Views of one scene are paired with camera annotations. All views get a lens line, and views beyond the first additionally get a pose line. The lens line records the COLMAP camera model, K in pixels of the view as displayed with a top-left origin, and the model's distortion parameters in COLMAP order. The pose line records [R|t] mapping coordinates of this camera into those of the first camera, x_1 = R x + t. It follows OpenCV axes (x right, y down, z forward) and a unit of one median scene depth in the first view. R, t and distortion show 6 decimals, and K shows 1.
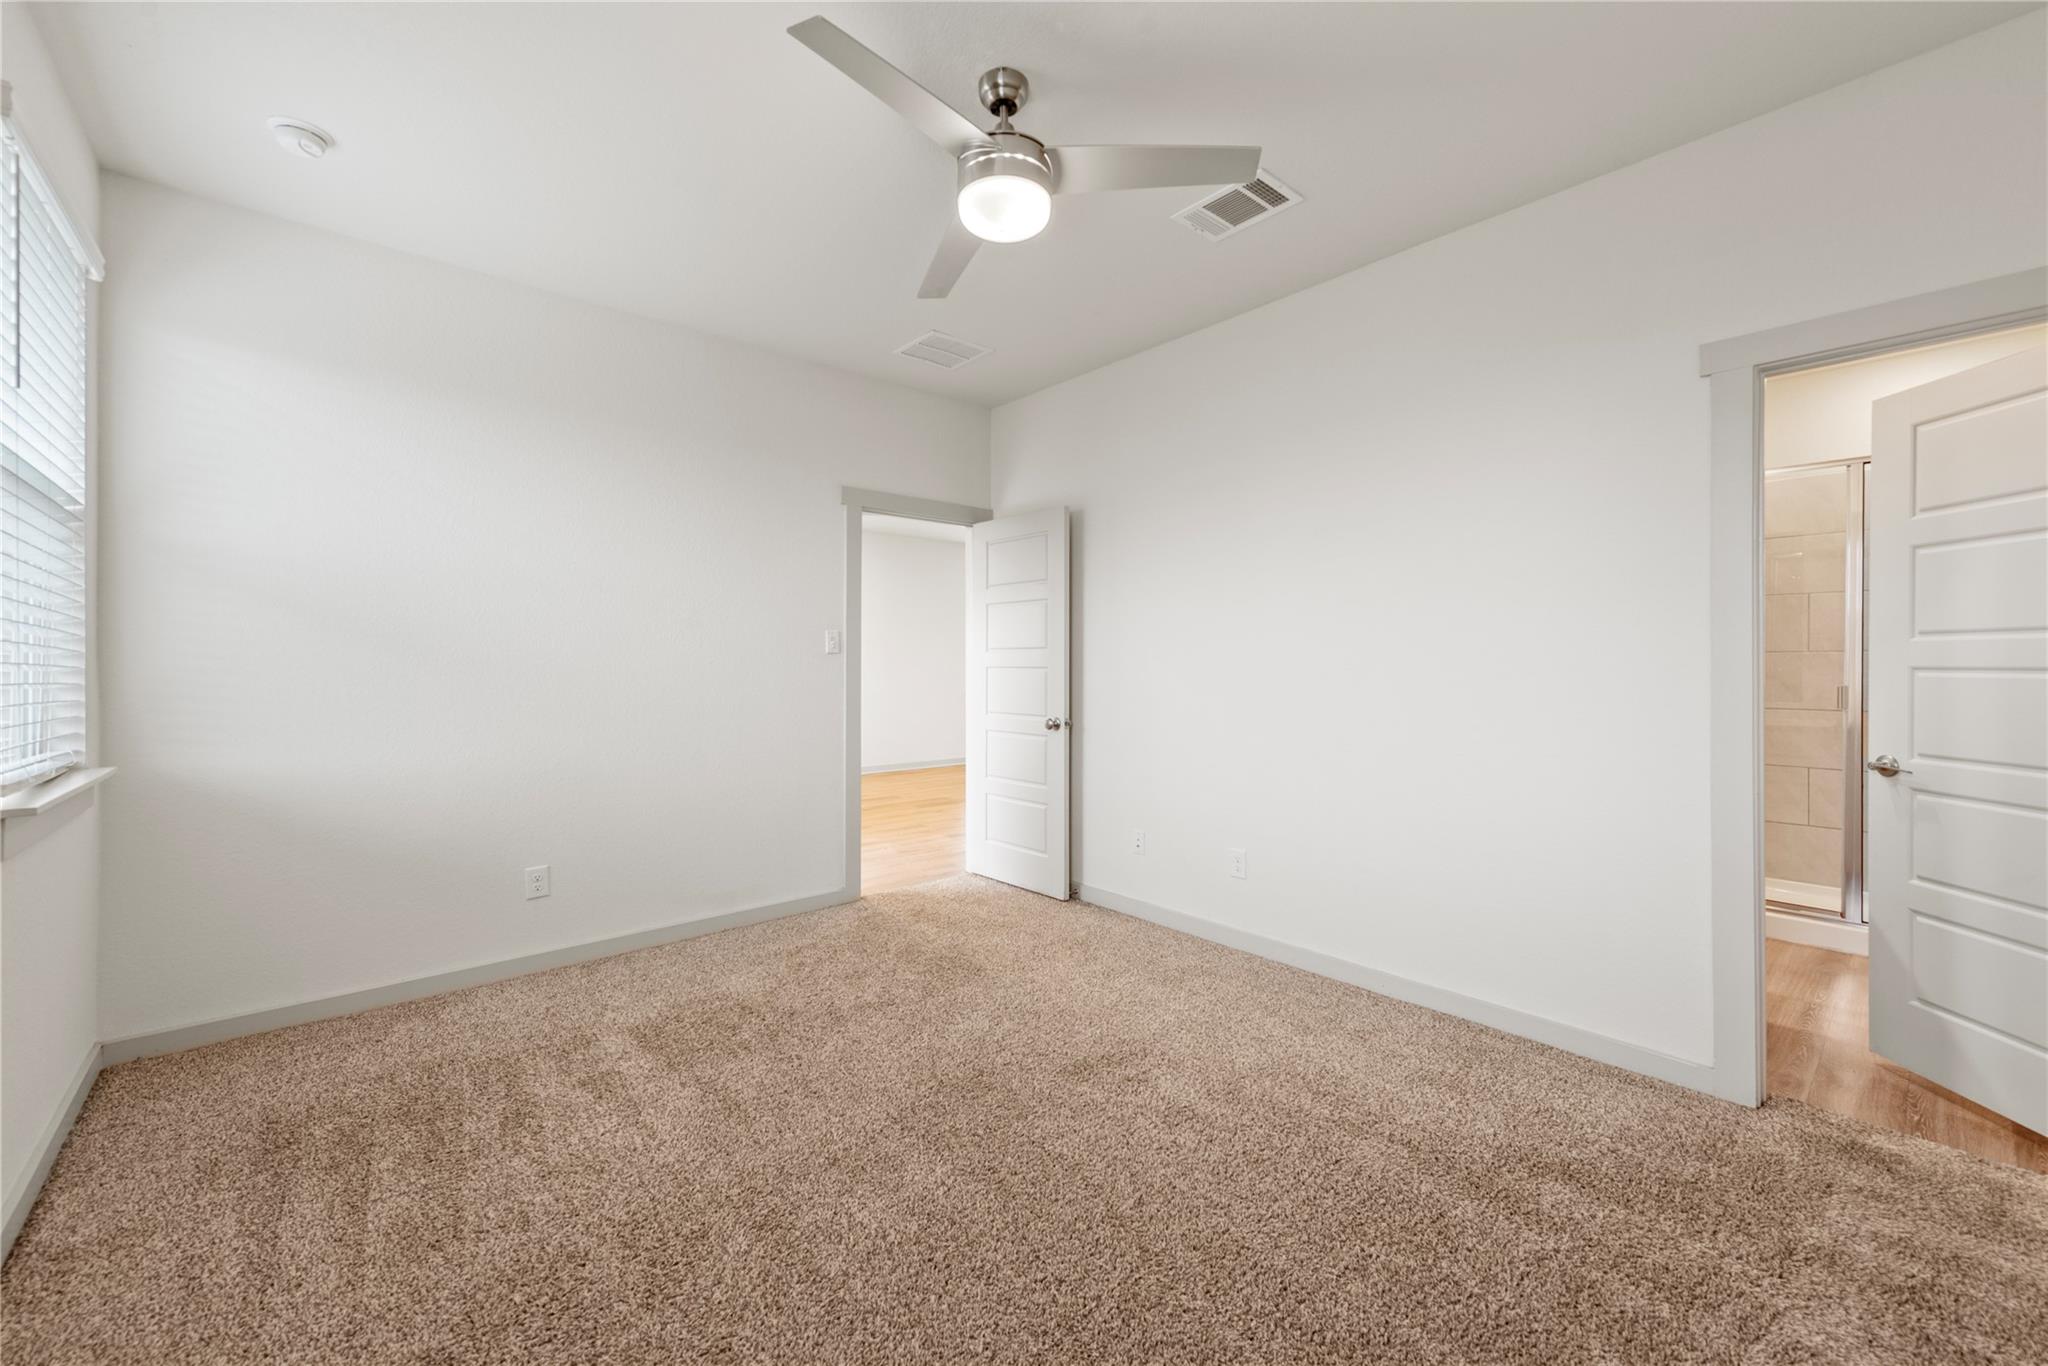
lens RADIAL K [[799.9, 0, 1033.2], [0, 799.9, 681.6], [0, 0, 1]] dist [0.016193, -0.005153]
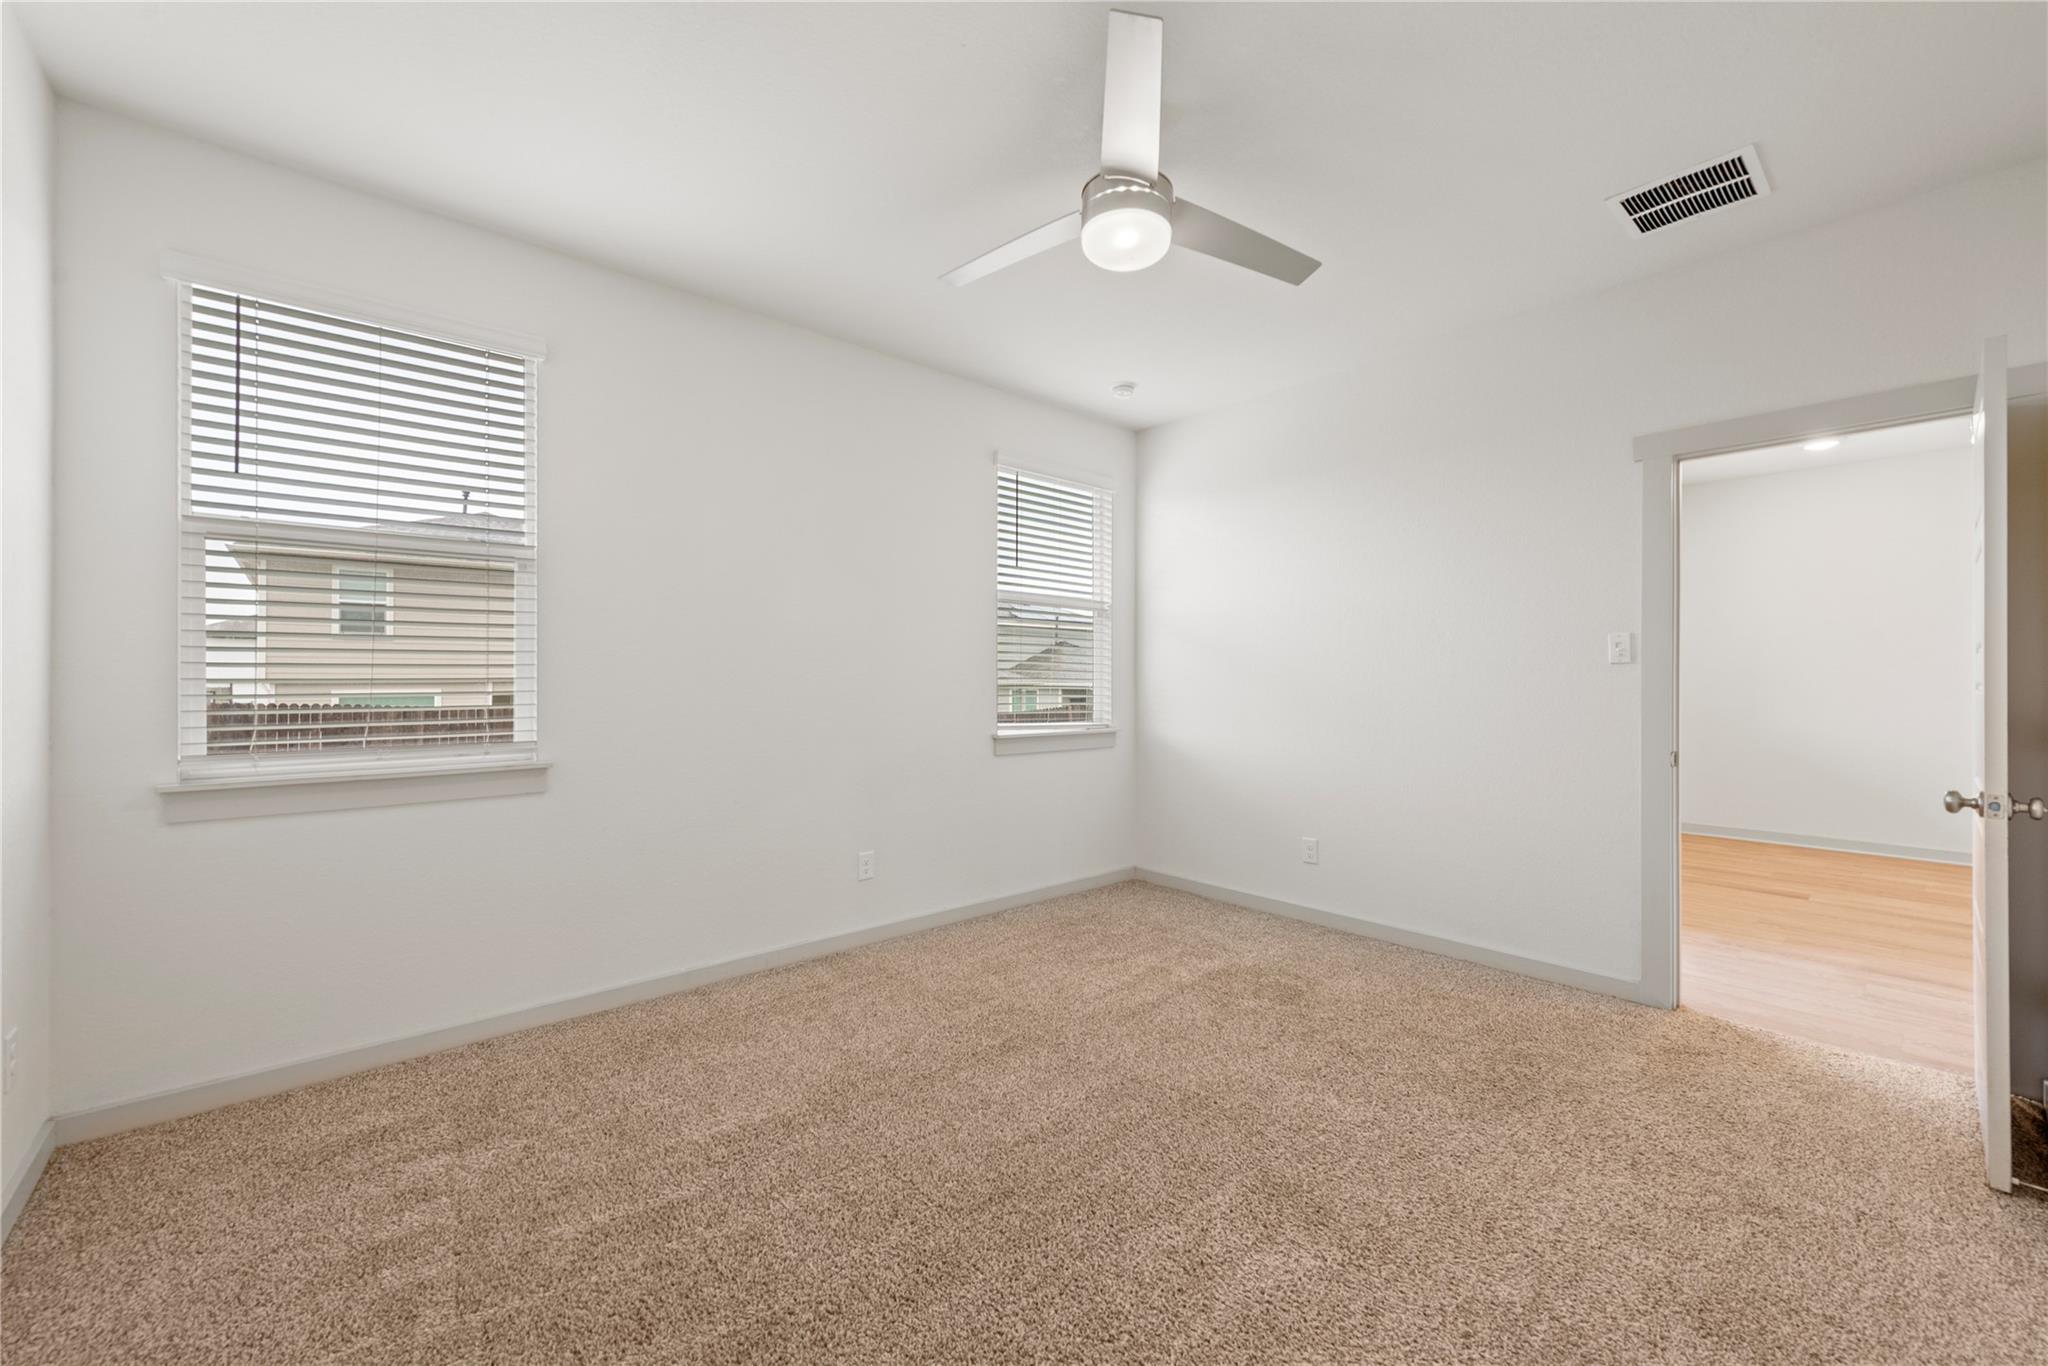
lens RADIAL K [[799.9, 0, 1033.2], [0, 799.9, 681.6], [0, 0, 1]] dist [0.016193, -0.005153]
pose [[0.017252, 0.007889, -0.999820, 0.608023], [-0.022698, 0.999714, 0.007497, -0.013598], [0.999594, 0.022564, 0.017426, 0.523845]]
